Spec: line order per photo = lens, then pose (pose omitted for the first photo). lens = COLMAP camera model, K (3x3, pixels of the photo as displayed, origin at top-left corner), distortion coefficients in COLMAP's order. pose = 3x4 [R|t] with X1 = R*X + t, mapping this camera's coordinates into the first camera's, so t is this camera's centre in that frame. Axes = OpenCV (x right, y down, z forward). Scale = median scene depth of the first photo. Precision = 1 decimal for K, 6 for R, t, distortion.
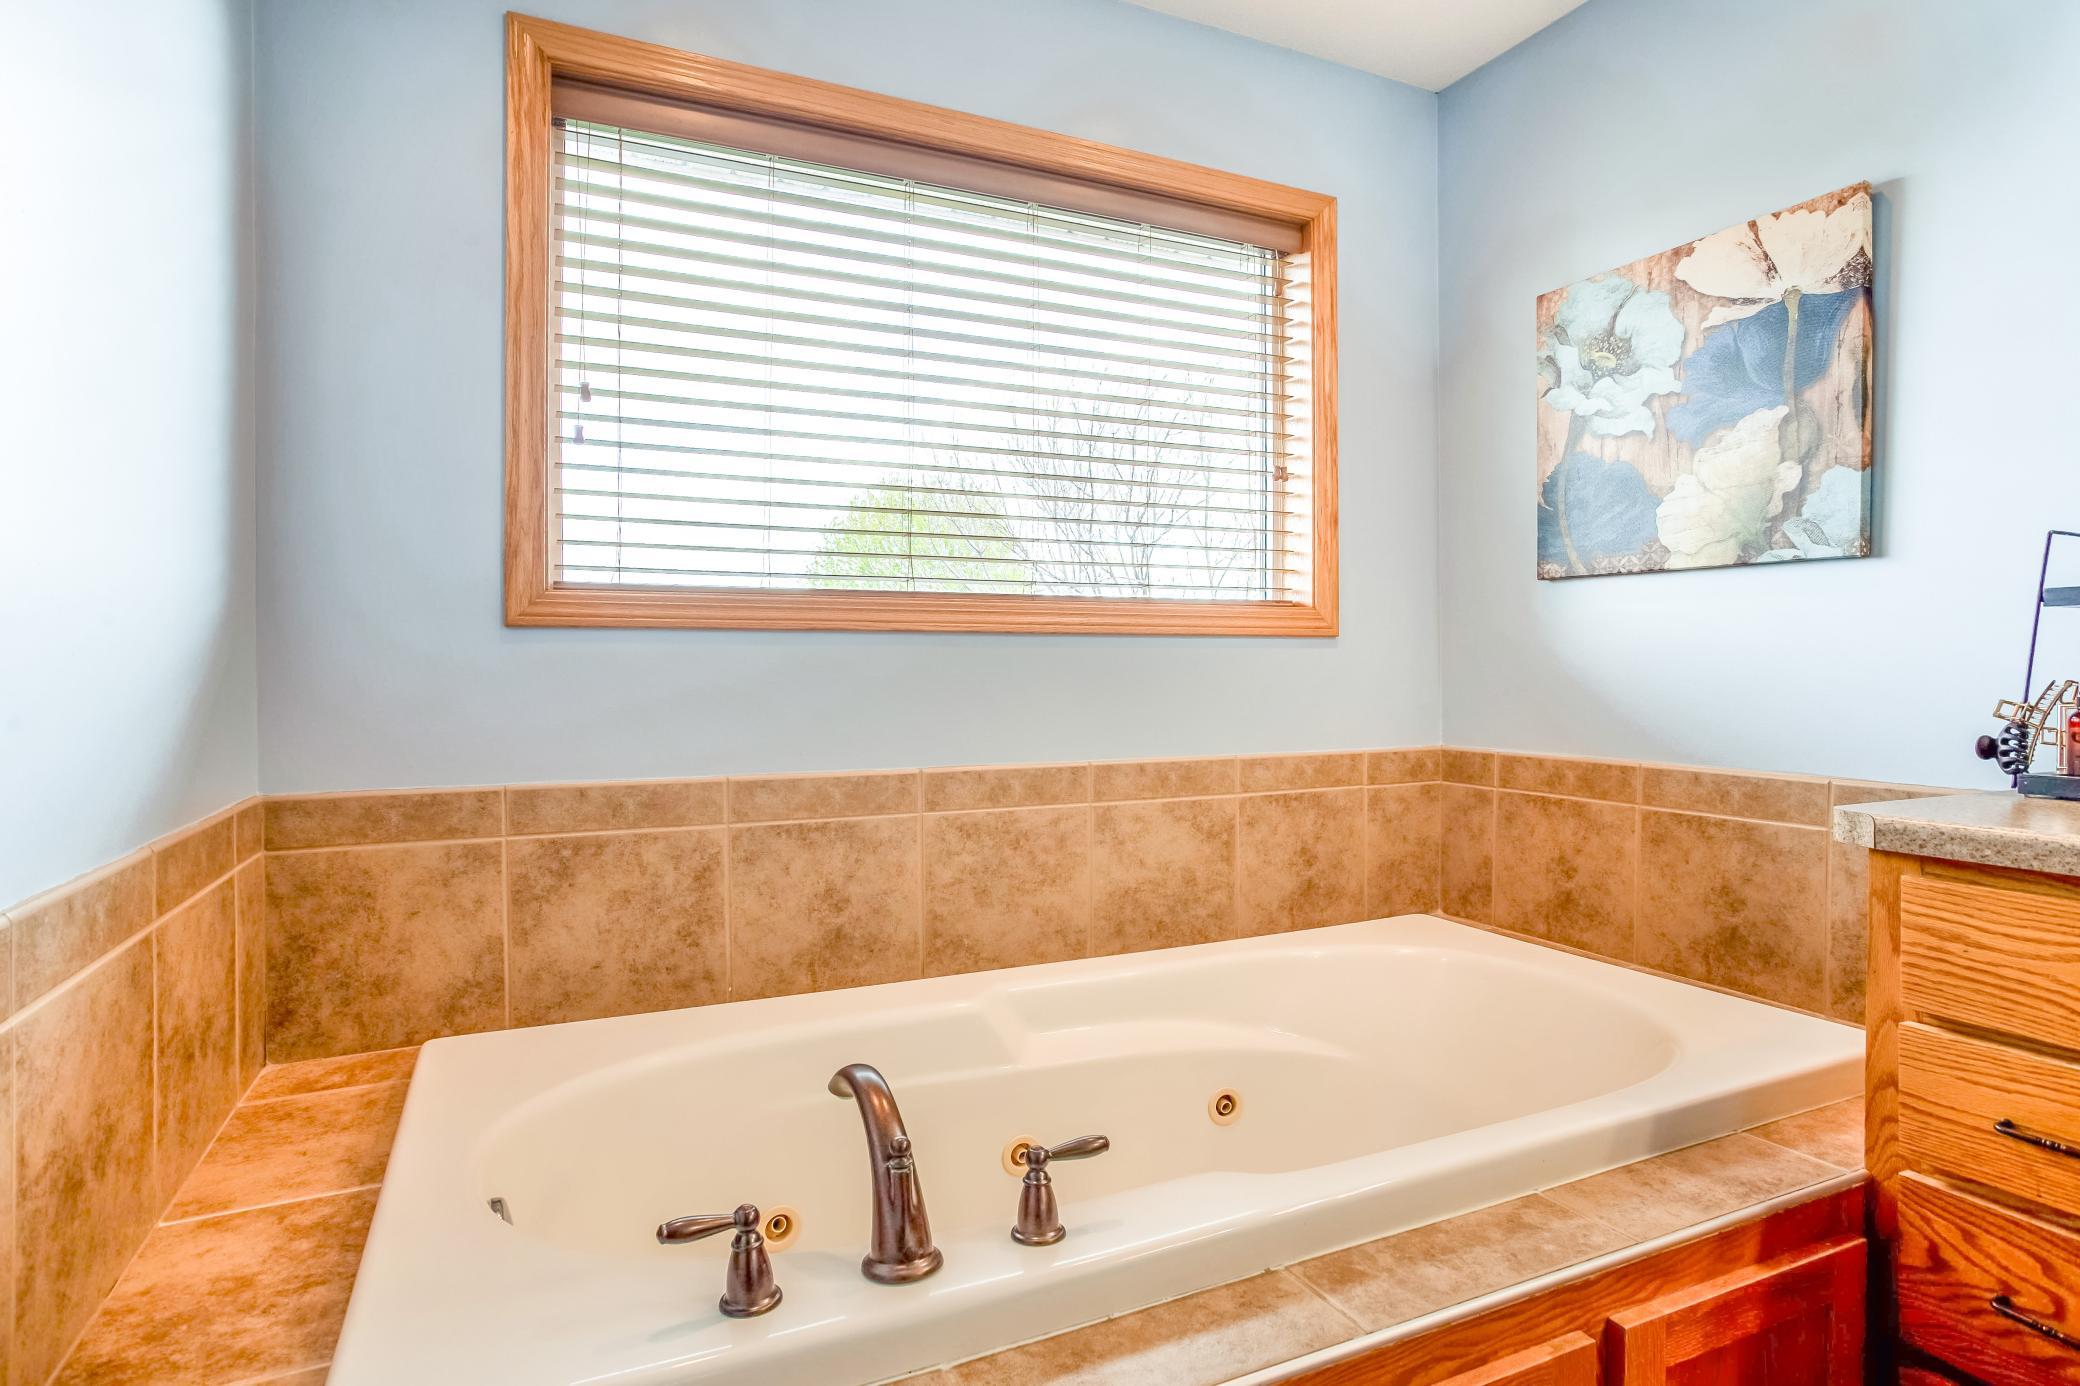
lens RADIAL K [[1025.6, 0, 1069.0], [0, 1025.6, 682.3], [0, 0, 1]] dist [-0.062417, 0.034923]
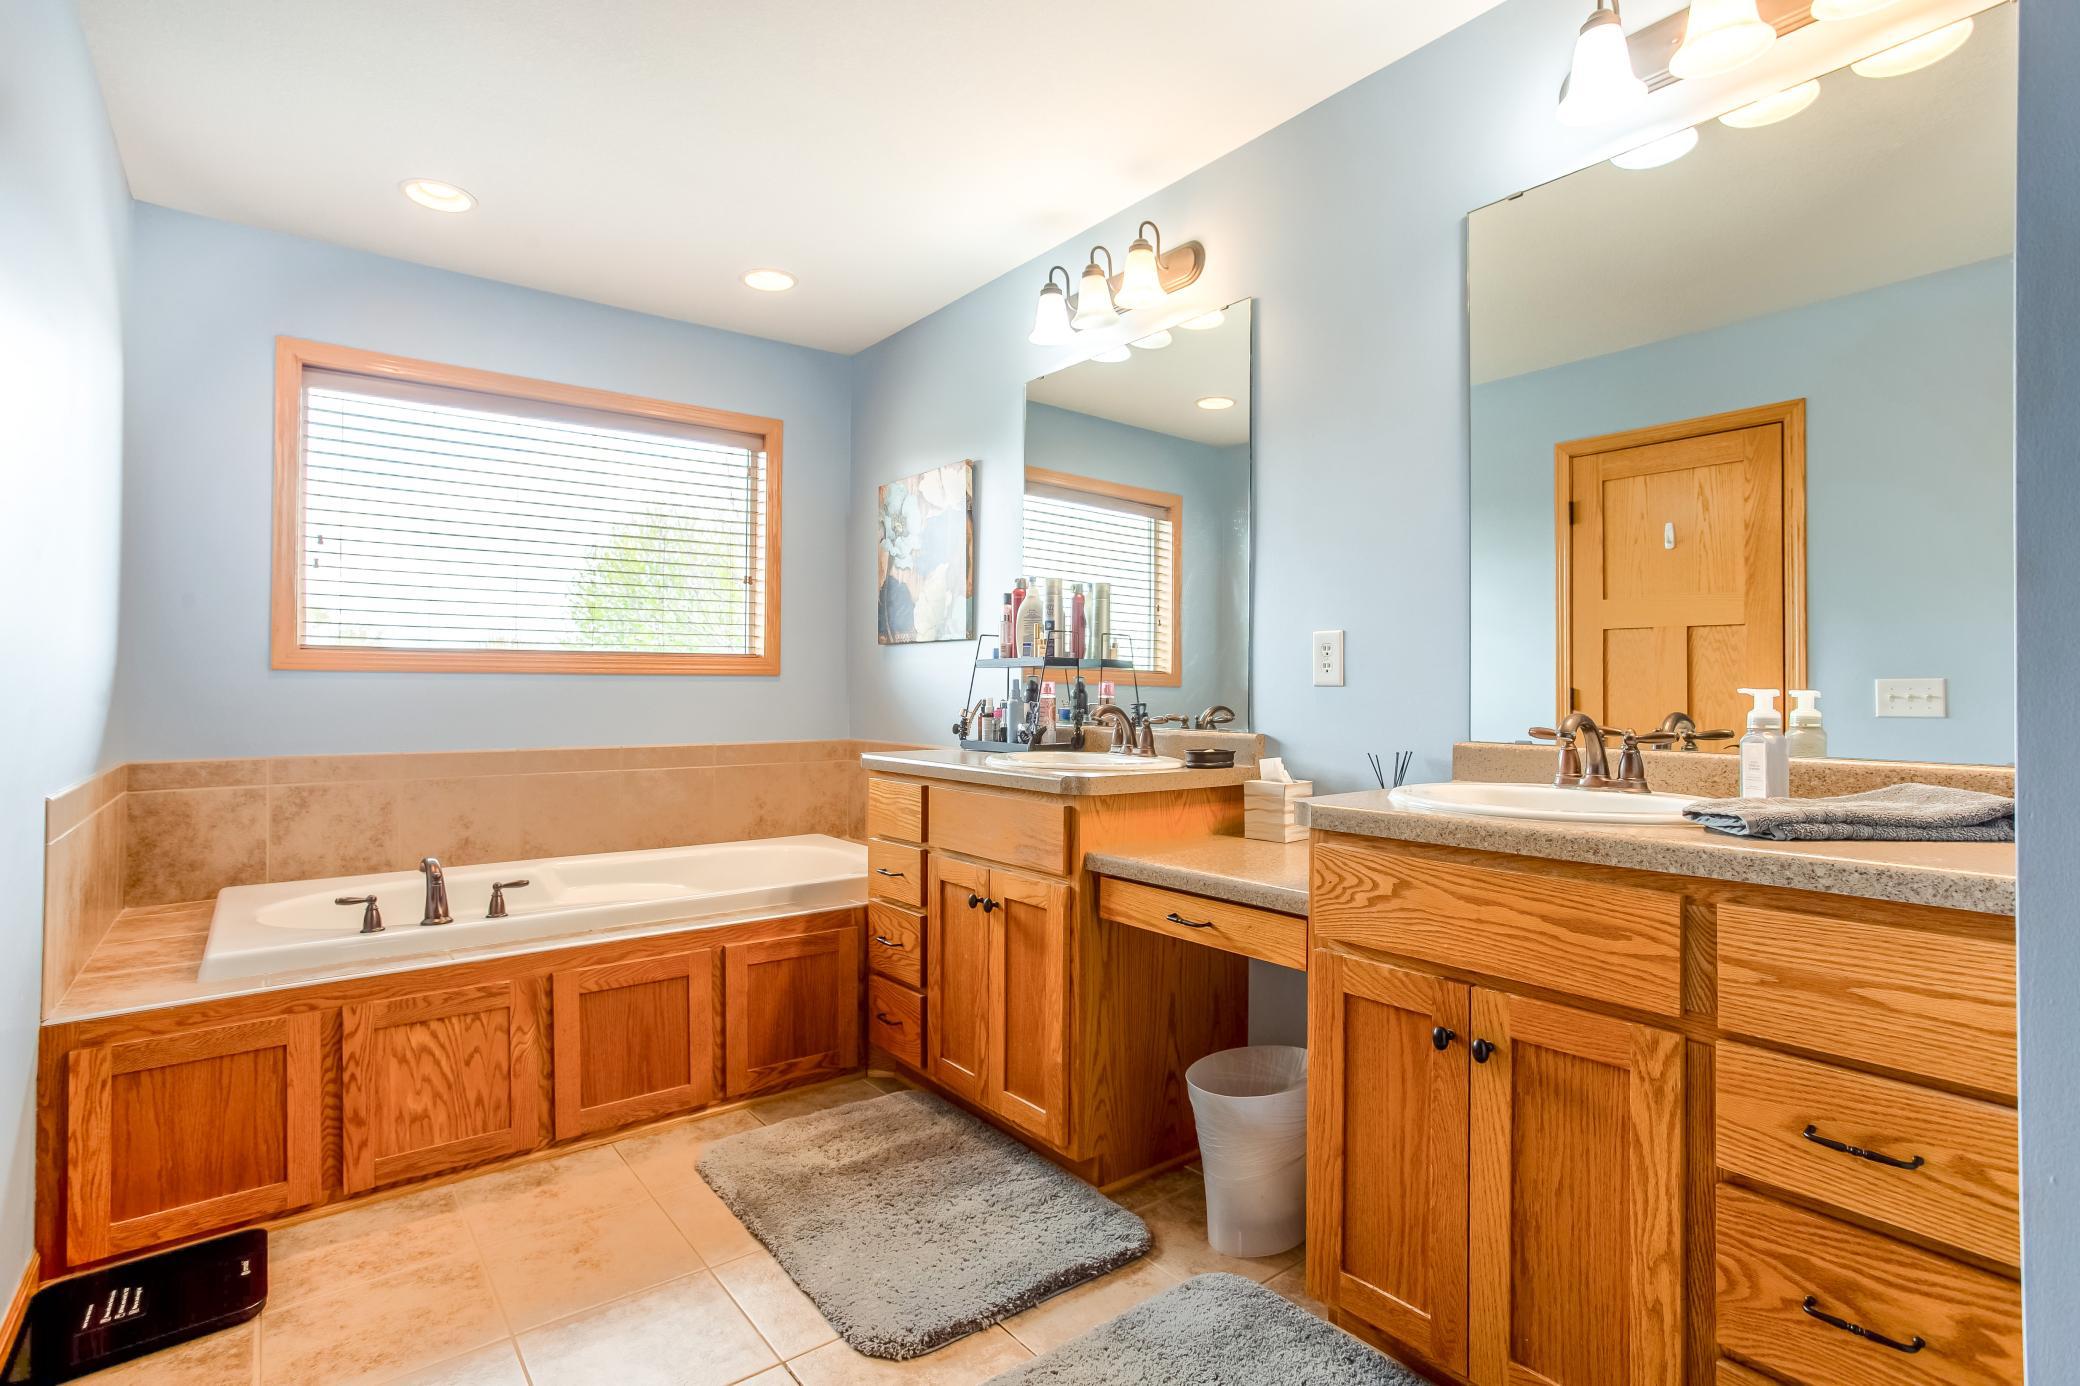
lens RADIAL K [[1099.5, 0, 1033.2], [0, 1099.5, 679.2], [0, 0, 1]] dist [-0.065232, 0.045263]
pose [[0.991843, 0.003293, 0.127423, 0.565132], [-0.000055, 0.999677, -0.025408, 0.011809], [-0.127466, 0.025193, 0.991523, -1.113724]]
